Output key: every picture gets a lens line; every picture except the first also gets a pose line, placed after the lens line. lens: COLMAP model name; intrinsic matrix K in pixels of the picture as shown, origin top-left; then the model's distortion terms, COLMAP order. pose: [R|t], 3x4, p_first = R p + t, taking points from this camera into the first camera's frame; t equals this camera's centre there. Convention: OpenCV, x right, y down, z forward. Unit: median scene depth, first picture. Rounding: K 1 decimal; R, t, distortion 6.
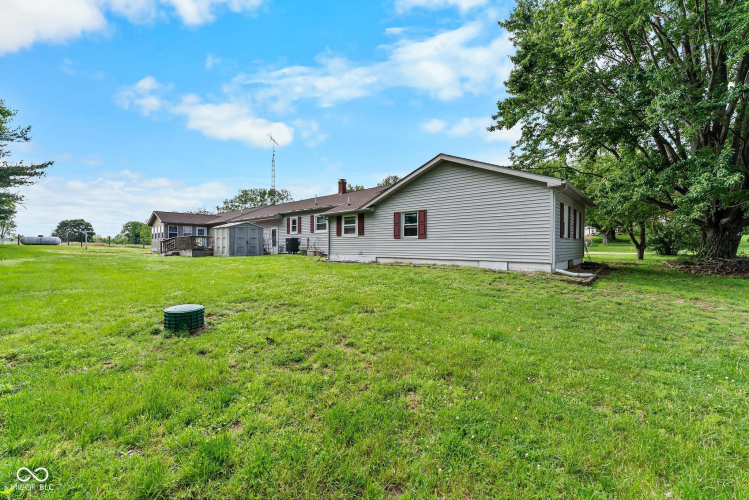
lens RADIAL K [[291.4, 0, 371.8], [0, 291.4, 248.7], [0, 0, 1]] dist [-0.001632, 0.000081]
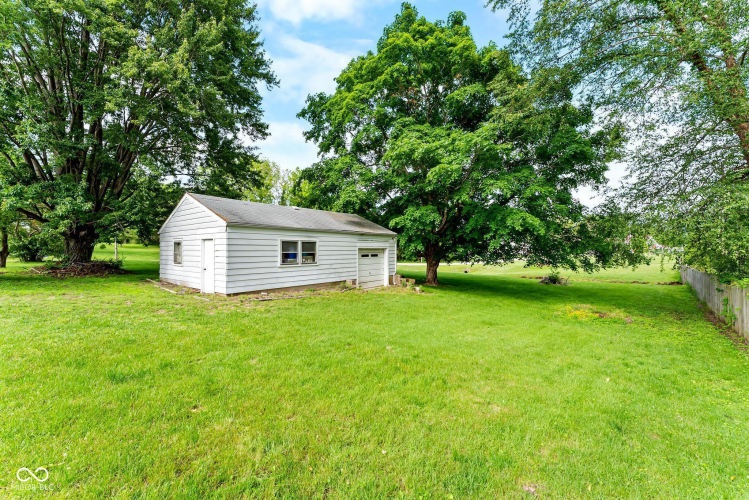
lens RADIAL K [[291.4, 0, 371.8], [0, 291.4, 248.7], [0, 0, 1]] dist [-0.001632, 0.000081]
pose [[-0.091567, 0.005797, 0.995782, -0.193478], [0.012793, 0.999907, -0.004645, -0.006766], [-0.995717, 0.012313, -0.091633, -0.162581]]
